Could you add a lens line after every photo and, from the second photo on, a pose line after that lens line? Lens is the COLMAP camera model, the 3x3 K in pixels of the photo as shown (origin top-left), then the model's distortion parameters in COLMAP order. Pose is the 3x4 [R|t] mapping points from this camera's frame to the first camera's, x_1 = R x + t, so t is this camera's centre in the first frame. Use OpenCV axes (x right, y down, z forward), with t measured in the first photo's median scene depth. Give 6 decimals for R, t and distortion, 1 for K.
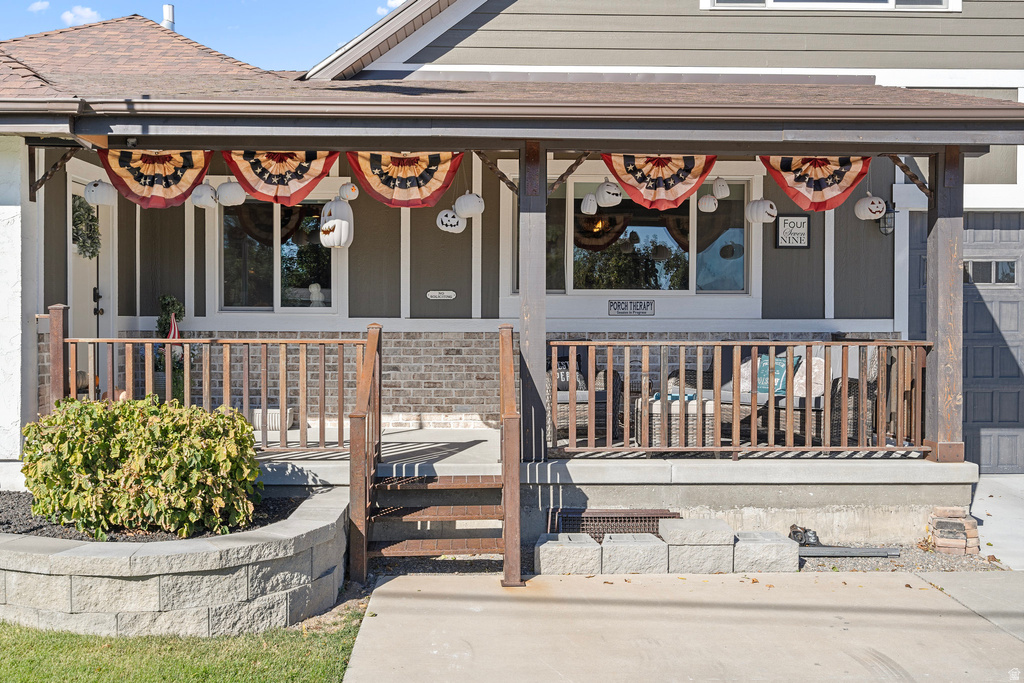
lens RADIAL K [[1065.0, 0, 511.9], [0, 1065.0, 341.1], [0, 0, 1]] dist [-0.005801, 0.000000]
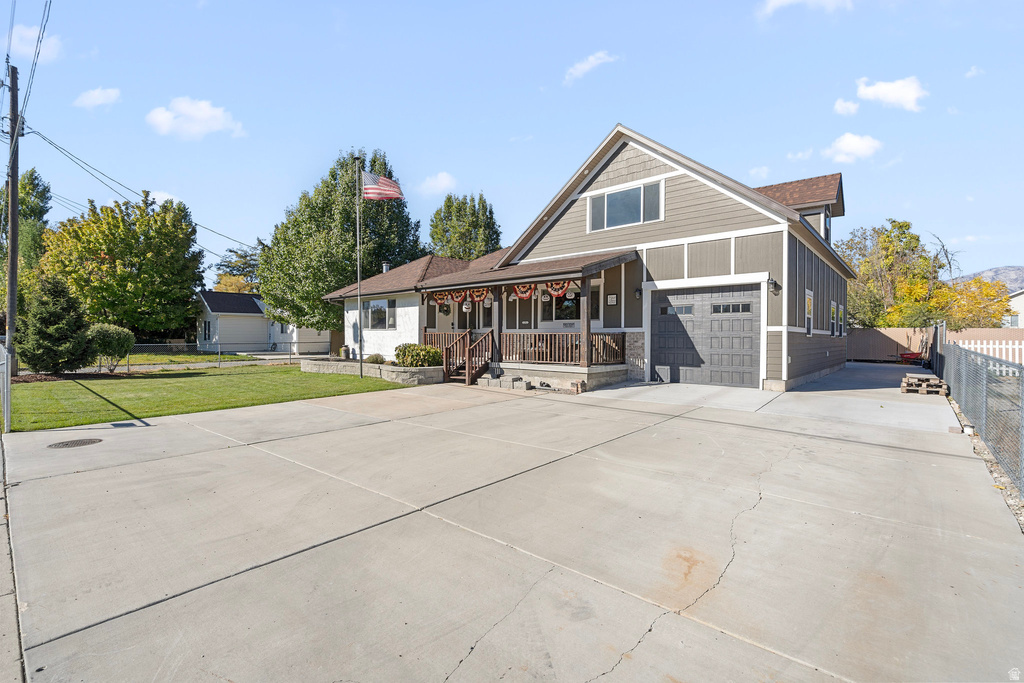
lens RADIAL K [[460.6, 0, 512.9], [0, 460.6, 340.1], [0, 0, 1]] dist [0.003372, 0.000284]
pose [[0.698311, 0.003778, -0.715784, 1.067814], [-0.016830, 0.999796, -0.011142, 0.037172], [0.715596, 0.019827, 0.698233, -0.165013]]
